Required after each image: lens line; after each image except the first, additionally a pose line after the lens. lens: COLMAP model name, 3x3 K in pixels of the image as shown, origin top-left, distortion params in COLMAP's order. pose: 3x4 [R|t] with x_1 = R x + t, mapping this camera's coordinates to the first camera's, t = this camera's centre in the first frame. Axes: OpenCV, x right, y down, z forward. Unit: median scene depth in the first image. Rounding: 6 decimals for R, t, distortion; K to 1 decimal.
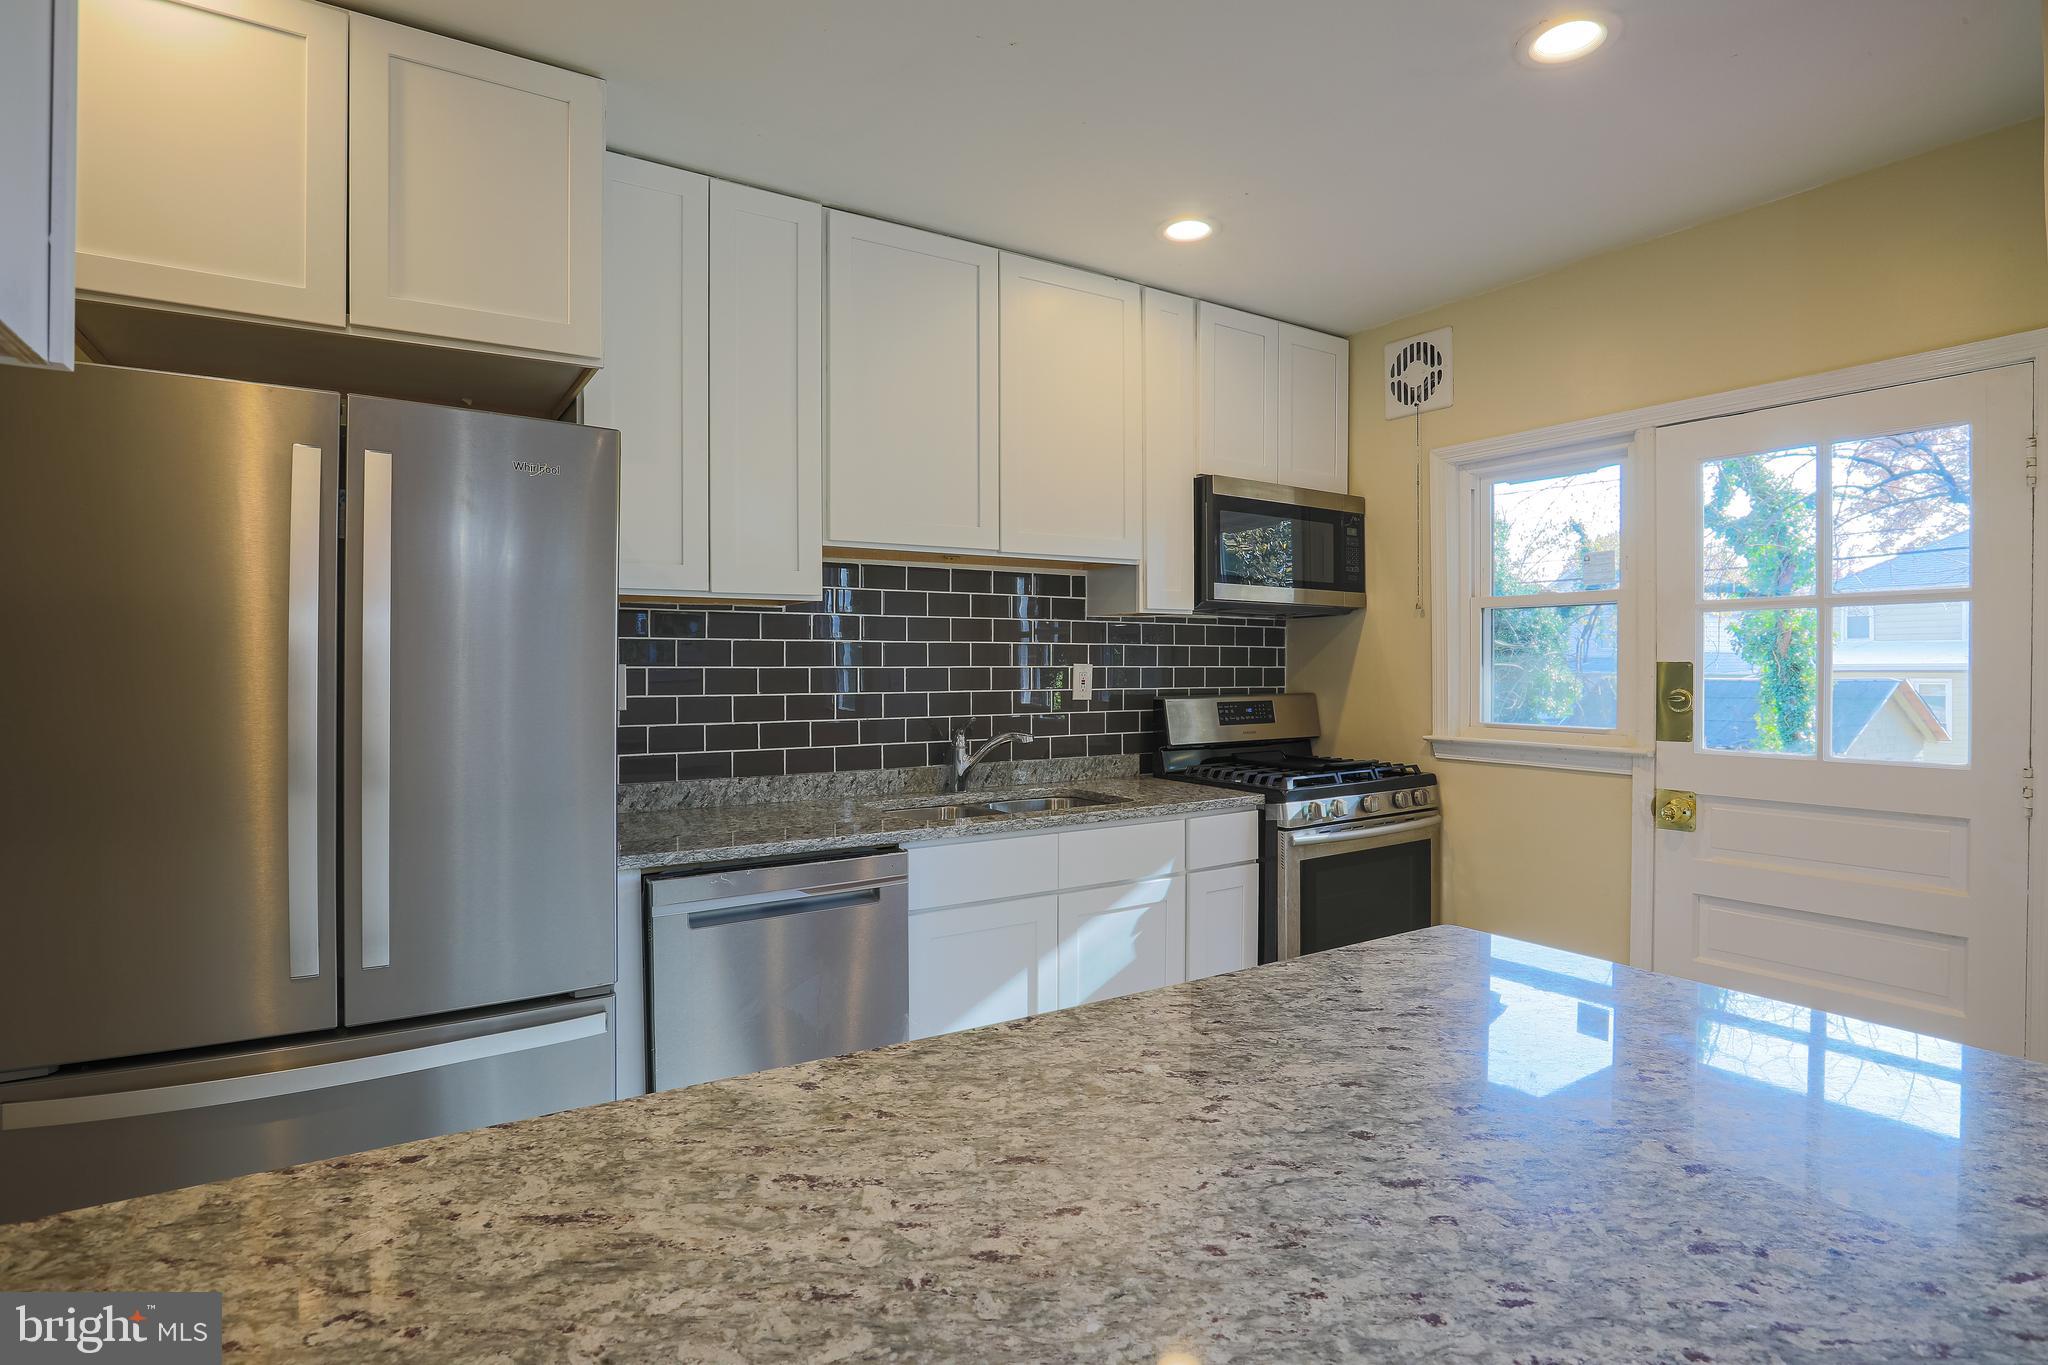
lens RADIAL K [[1021.0, 0, 1040.6], [0, 1021.0, 666.4], [0, 0, 1]] dist [-0.067794, 0.028606]
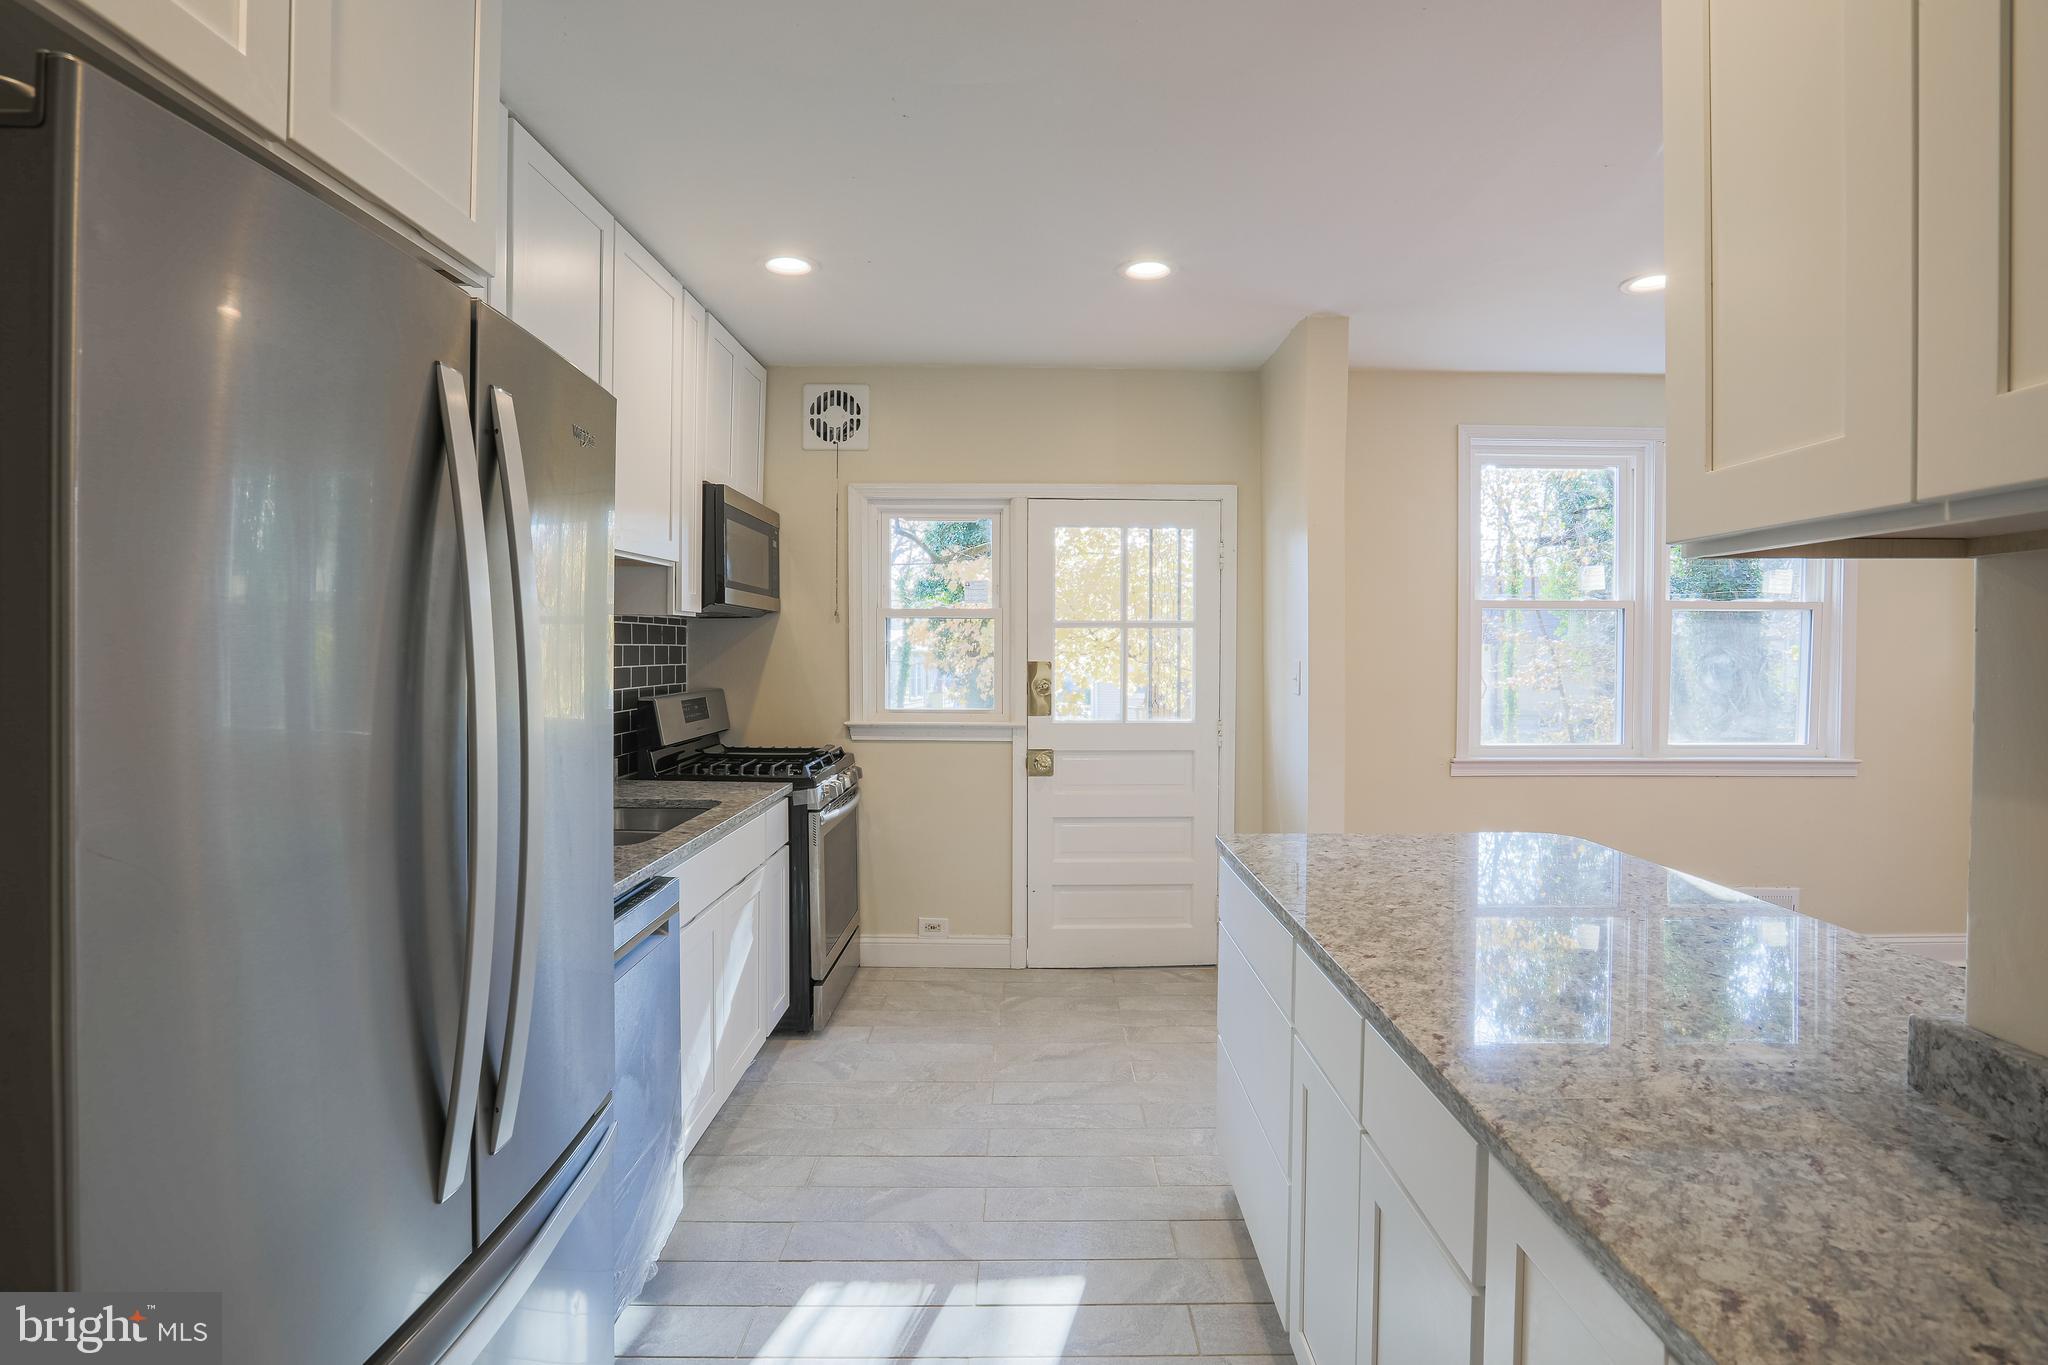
lens RADIAL K [[1014.5, 0, 1032.5], [0, 1014.5, 668.6], [0, 0, 1]] dist [-0.051951, 0.016516]
pose [[0.549067, -0.015091, 0.835642, -0.558921], [-0.004320, 0.999772, 0.020894, -0.023378], [-0.835767, -0.015082, 0.548877, 0.170741]]
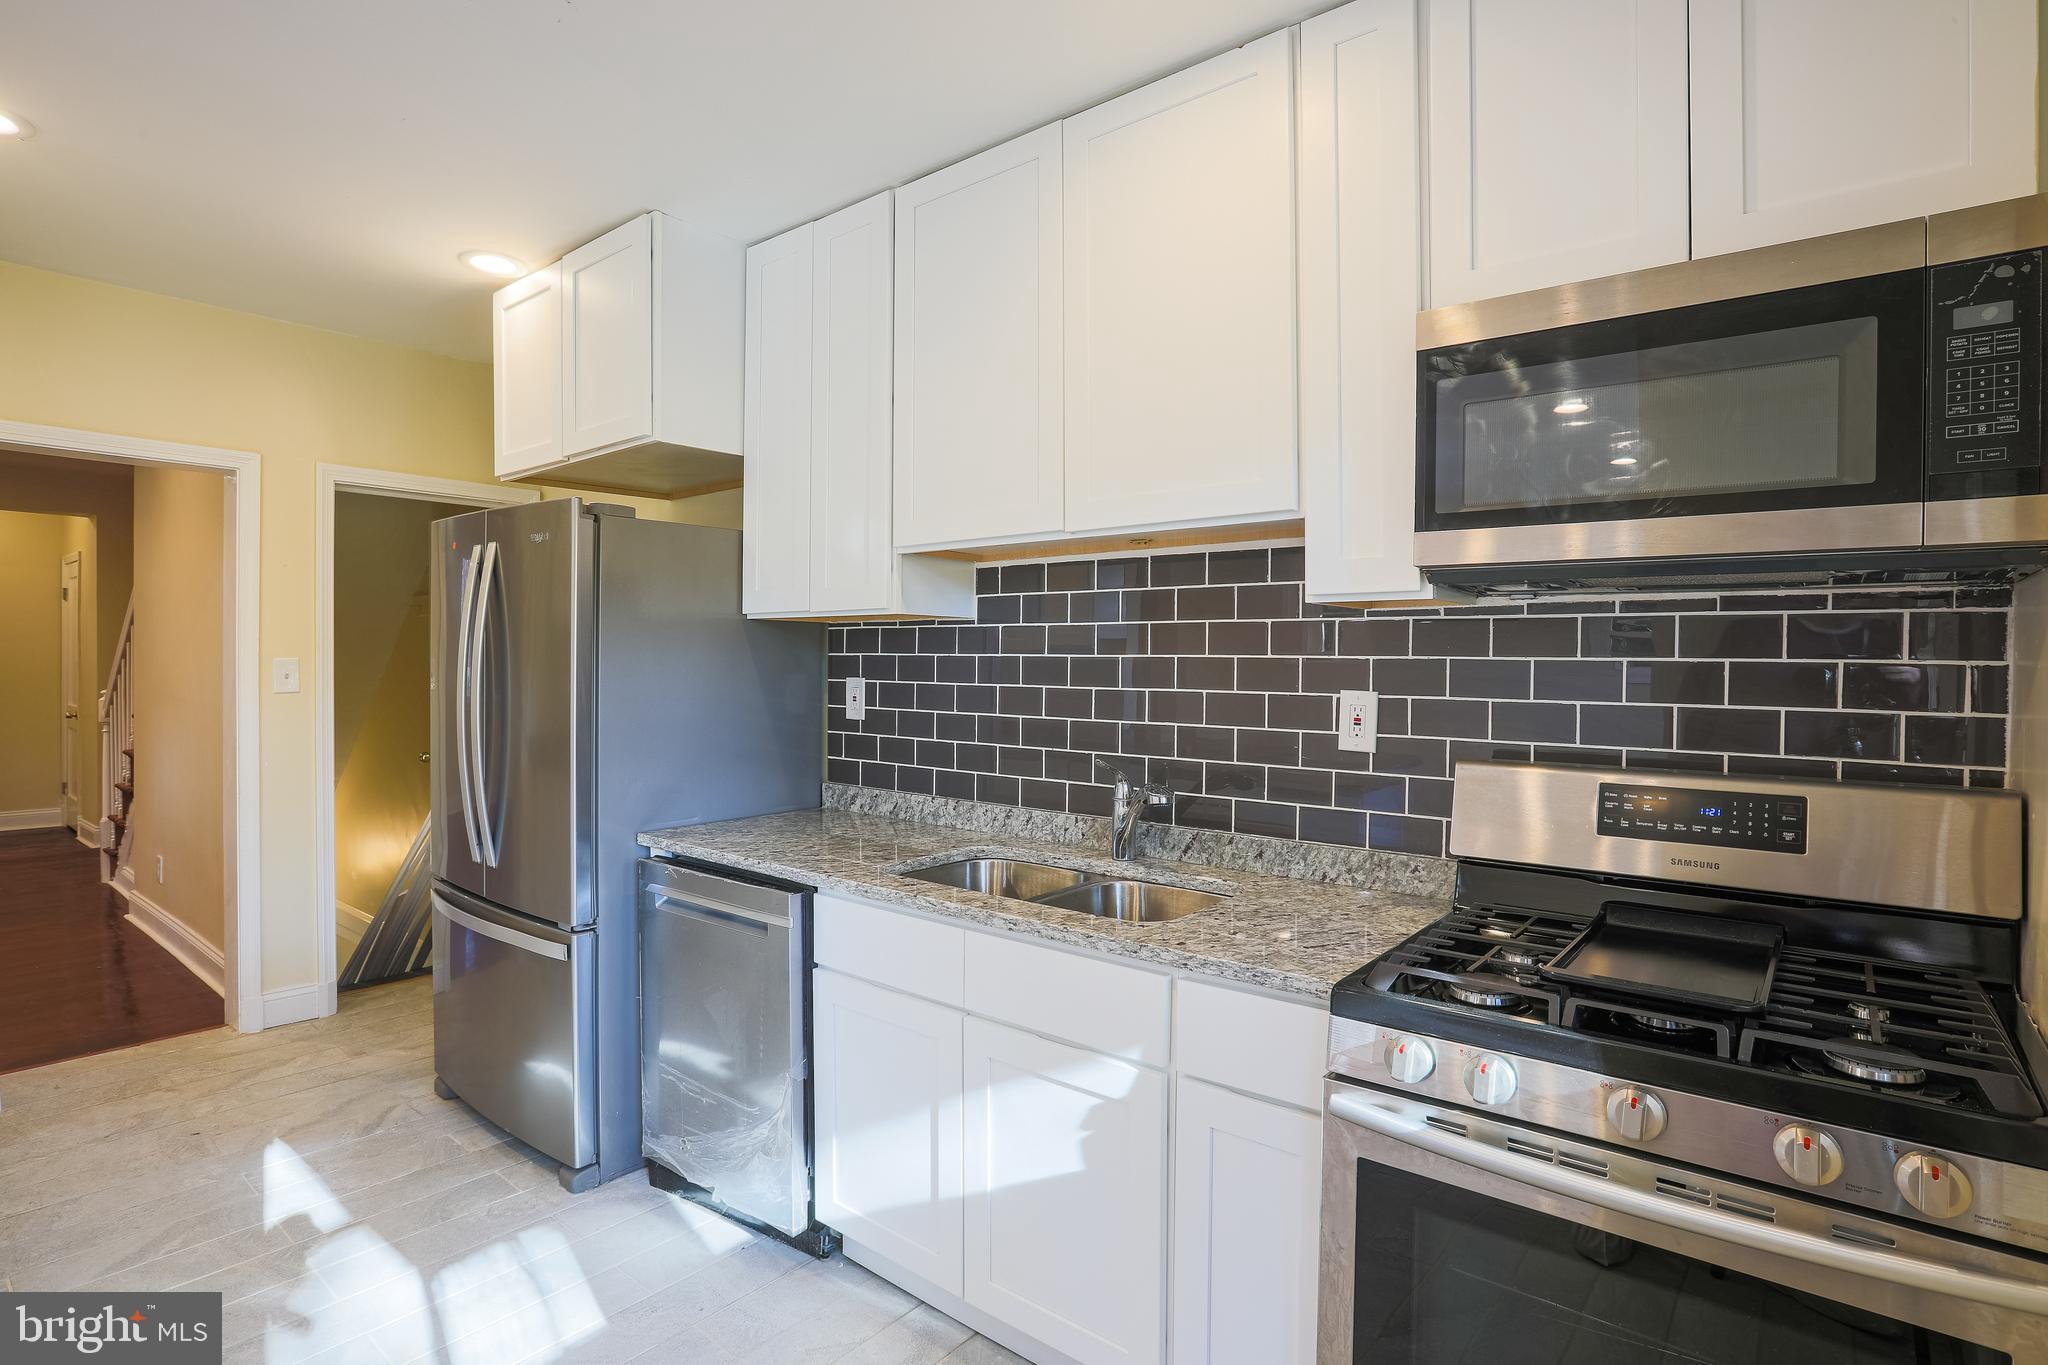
lens RADIAL K [[1021.0, 0, 1040.6], [0, 1021.0, 666.4], [0, 0, 1]] dist [-0.067794, 0.028606]
pose [[0.310912, 0.007930, -0.950405, 0.608992], [-0.010961, 0.999929, 0.004757, -0.019514], [0.950375, 0.008939, 0.310977, 0.719637]]
